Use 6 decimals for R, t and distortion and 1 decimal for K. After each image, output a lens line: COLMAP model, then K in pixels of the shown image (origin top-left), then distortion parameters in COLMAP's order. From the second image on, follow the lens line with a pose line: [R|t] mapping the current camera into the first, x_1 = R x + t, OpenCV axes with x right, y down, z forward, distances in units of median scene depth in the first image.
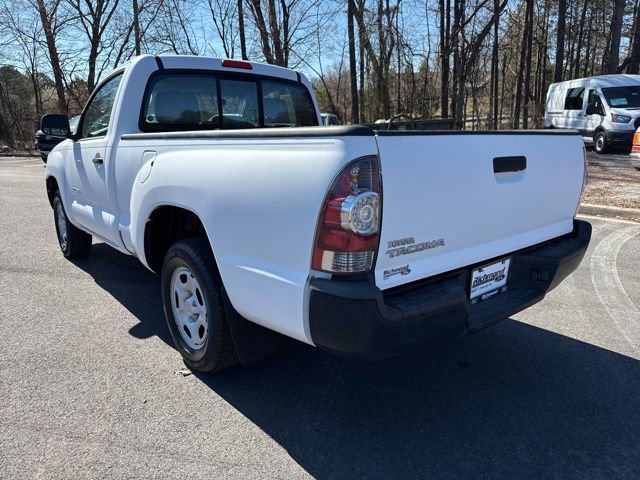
lens RADIAL K [[462.8, 0, 329.8], [0, 462.8, 238.1], [0, 0, 1]] dist [-0.001995, -0.014166]
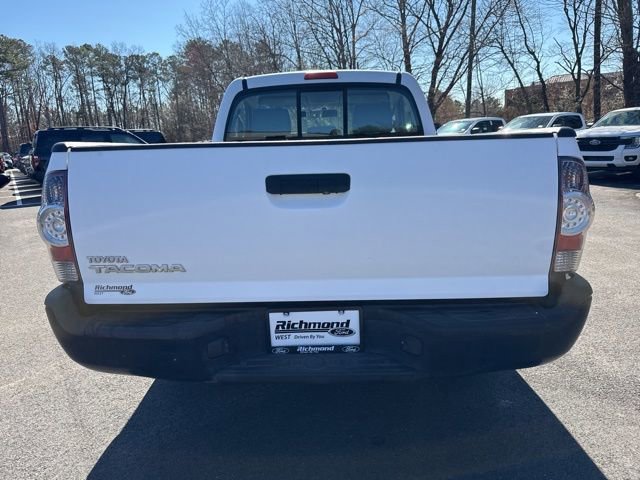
lens RADIAL K [[462.5, 0, 320.0], [0, 462.5, 240.0], [0, 0, 1]] dist [-0.008785, -0.007382]
pose [[0.739808, 0.110057, -0.663756, 0.574341], [-0.112013, 0.992910, 0.039786, -0.062035], [0.663429, 0.044915, 0.746890, 0.283983]]
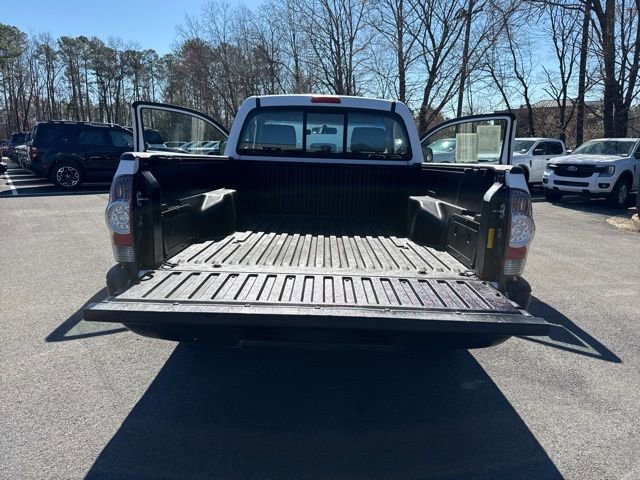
lens RADIAL K [[462.8, 0, 329.8], [0, 462.8, 238.1], [0, 0, 1]] dist [-0.001995, -0.014166]
pose [[0.765861, 0.138757, -0.627856, 0.654057], [-0.168552, 0.985617, 0.012221, -0.053656], [0.620521, 0.096467, 0.778234, 0.150728]]
